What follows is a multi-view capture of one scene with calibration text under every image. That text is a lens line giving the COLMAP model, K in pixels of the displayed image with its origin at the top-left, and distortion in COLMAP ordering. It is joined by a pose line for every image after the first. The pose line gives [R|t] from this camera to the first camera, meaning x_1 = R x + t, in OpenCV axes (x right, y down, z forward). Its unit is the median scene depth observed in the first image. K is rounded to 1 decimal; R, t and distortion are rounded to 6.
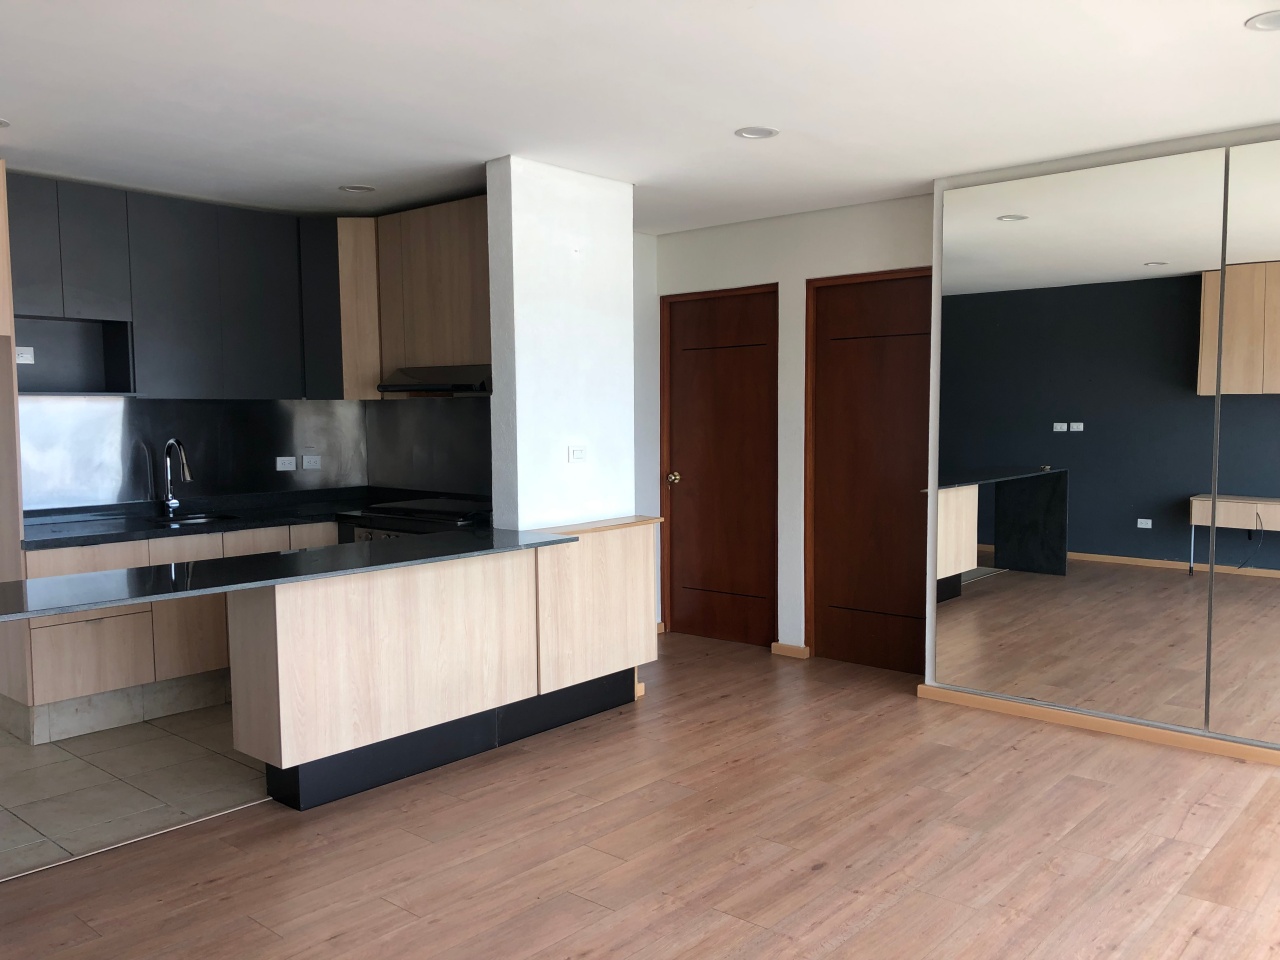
lens RADIAL K [[1046.8, 0, 631.0], [0, 1046.8, 483.8], [0, 0, 1]] dist [0.031199, -0.029458]
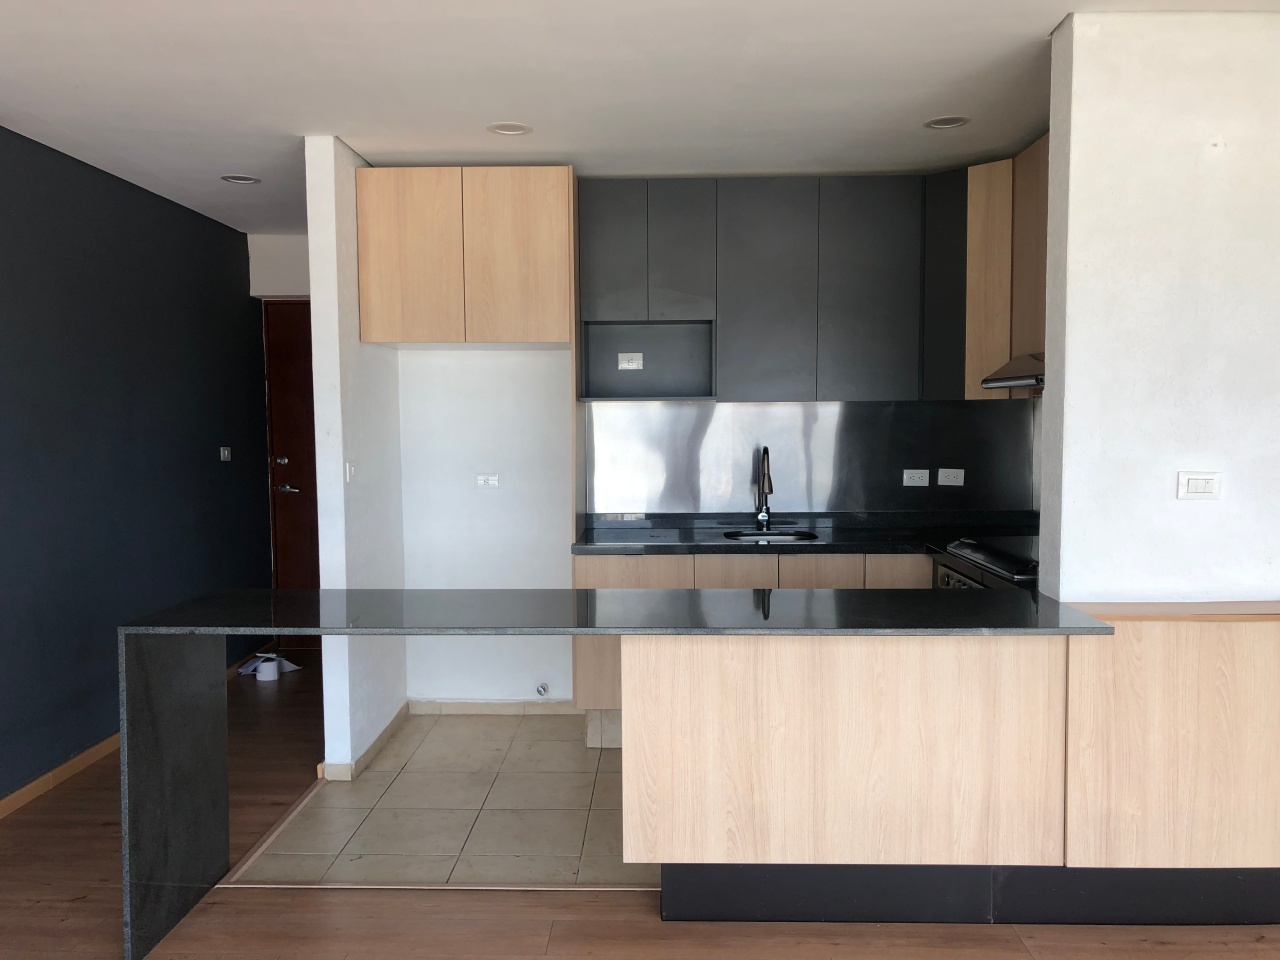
lens RADIAL K [[1046.8, 0, 636.3], [0, 1046.8, 488.0], [0, 0, 1]] dist [0.031199, -0.029458]
pose [[0.640173, 0.053814, -0.766344, 0.218170], [-0.052165, 0.998286, 0.026524, -0.028540], [0.766458, 0.022997, 0.641883, 0.386157]]
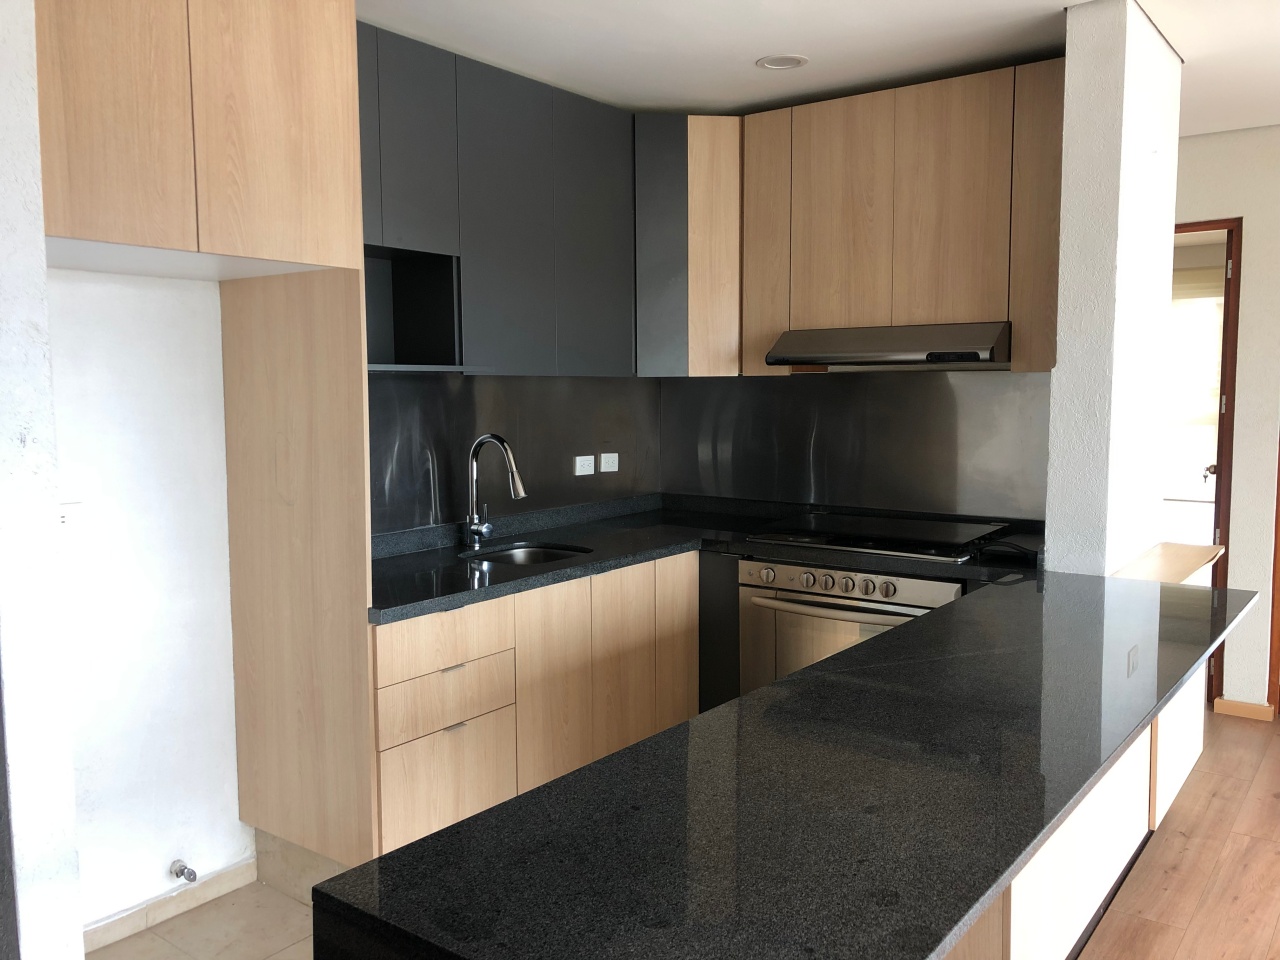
lens RADIAL K [[1046.8, 0, 644.5], [0, 1046.8, 479.0], [0, 0, 1]] dist [0.031199, -0.029458]
pose [[0.997114, -0.005638, 0.075705, -0.445943], [0.004285, 0.999829, 0.018016, -0.029648], [-0.075794, -0.017639, 0.996967, 0.369954]]
